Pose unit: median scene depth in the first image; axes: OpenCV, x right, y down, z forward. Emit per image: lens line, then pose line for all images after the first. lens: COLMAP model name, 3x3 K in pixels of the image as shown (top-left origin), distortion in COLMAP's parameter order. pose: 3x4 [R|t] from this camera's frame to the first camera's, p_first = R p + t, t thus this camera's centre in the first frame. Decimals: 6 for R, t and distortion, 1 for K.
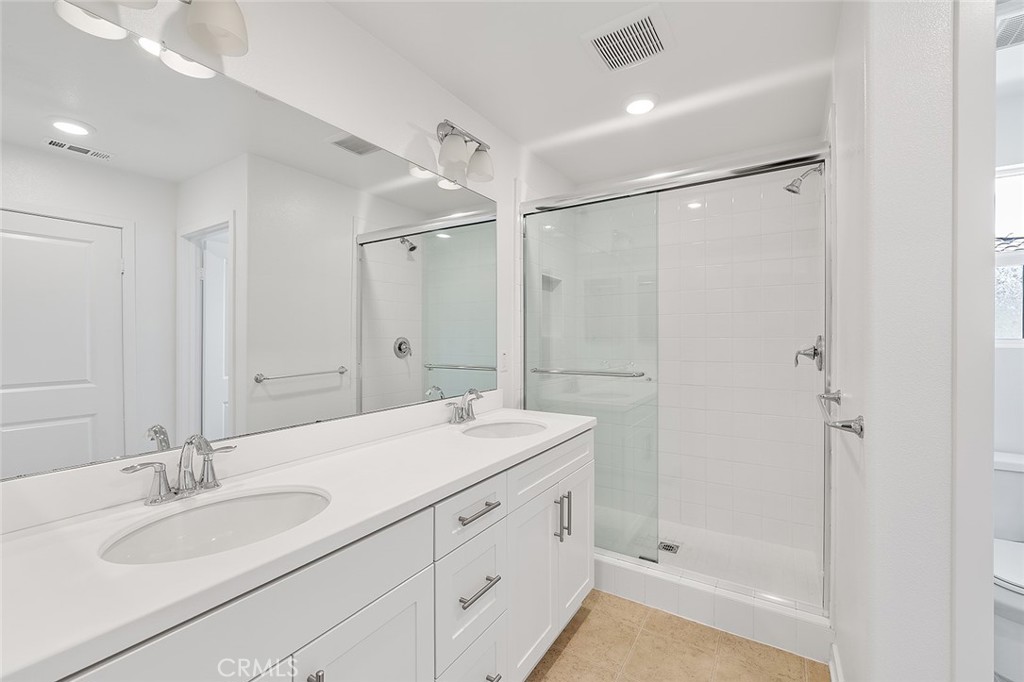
lens RADIAL K [[427.4, 0, 514.3], [0, 427.4, 336.7], [0, 0, 1]] dist [-0.001243, 0.000008]
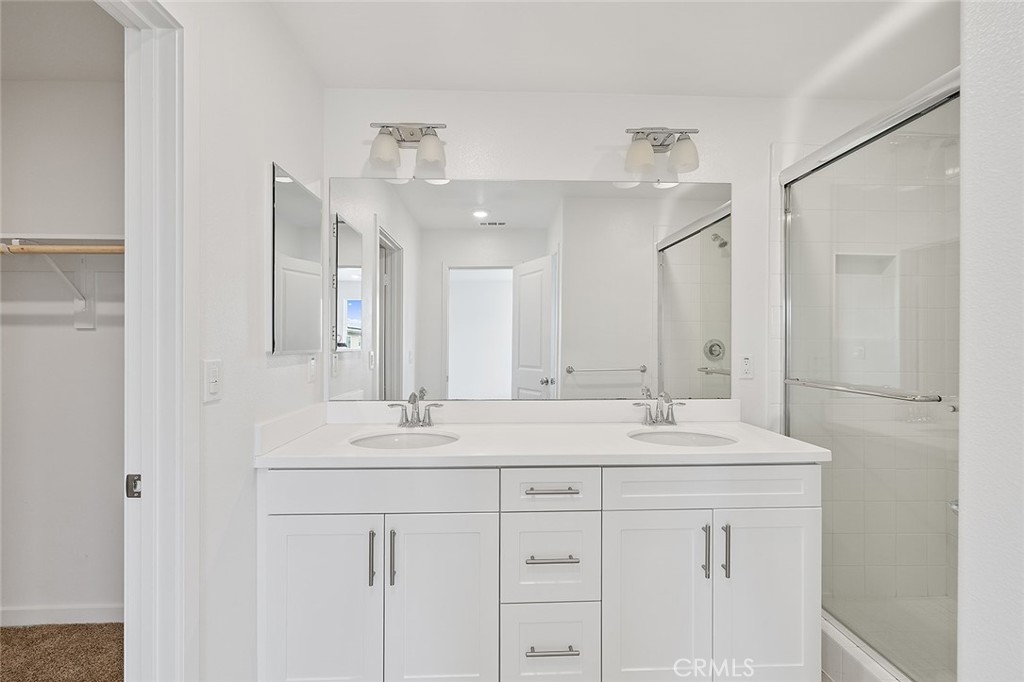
lens RADIAL K [[427.7, 0, 512.0], [0, 427.7, 341.0], [0, 0, 1]] dist [0.002775, 0.000296]
pose [[0.571972, 0.007025, -0.820243, 0.413363], [-0.002542, 0.999974, 0.006791, 0.000572], [0.820269, -0.001800, 0.571975, 0.133387]]
